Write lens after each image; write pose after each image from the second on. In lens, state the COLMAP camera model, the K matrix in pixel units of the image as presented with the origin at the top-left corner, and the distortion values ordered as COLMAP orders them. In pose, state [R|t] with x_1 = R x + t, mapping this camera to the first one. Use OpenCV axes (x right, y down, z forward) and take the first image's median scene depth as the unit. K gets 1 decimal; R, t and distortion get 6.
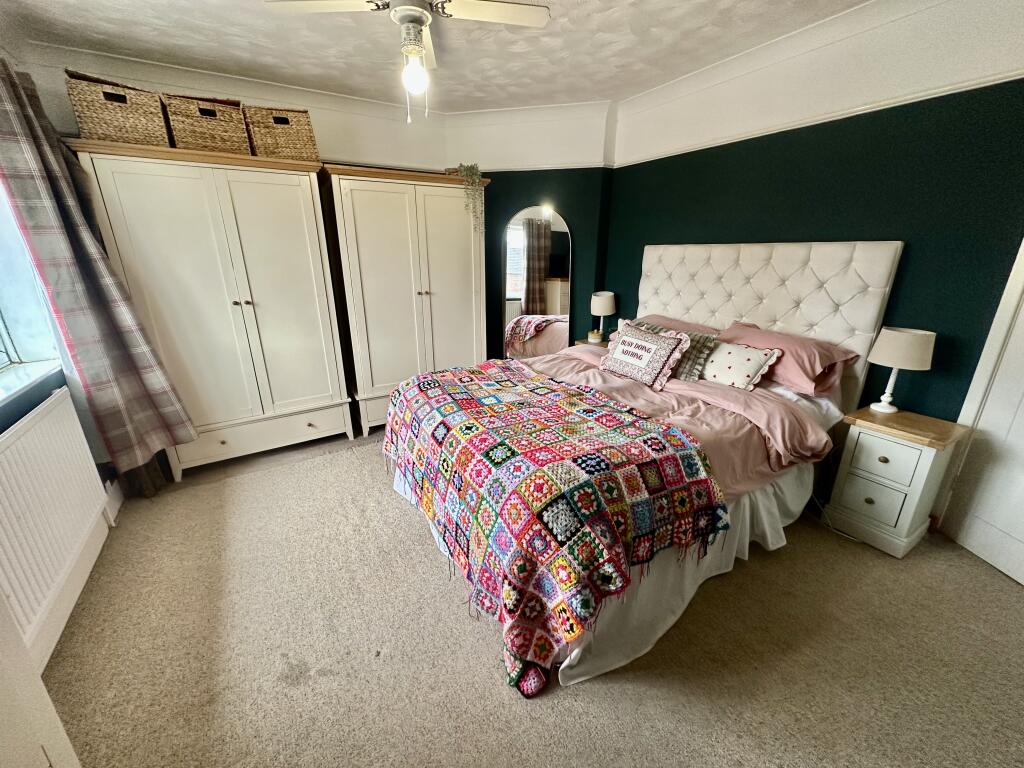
lens RADIAL K [[407.6, 0, 511.4], [0, 407.6, 381.0], [0, 0, 1]] dist [0.000729, -0.000006]
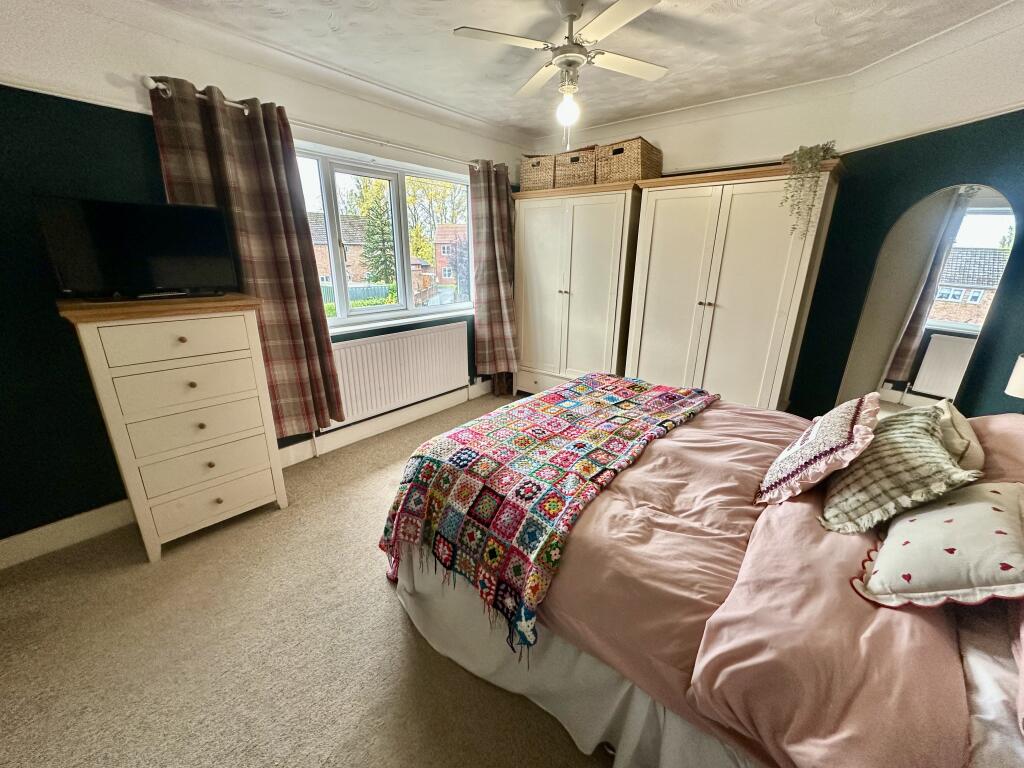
lens RADIAL K [[407.6, 0, 511.4], [0, 407.6, 381.0], [0, 0, 1]] dist [0.000729, -0.000006]
pose [[0.314006, 0.294544, -0.902576, 0.845303], [-0.294921, 0.933891, 0.202161, -0.179296], [0.902453, 0.202709, 0.380115, 0.481036]]
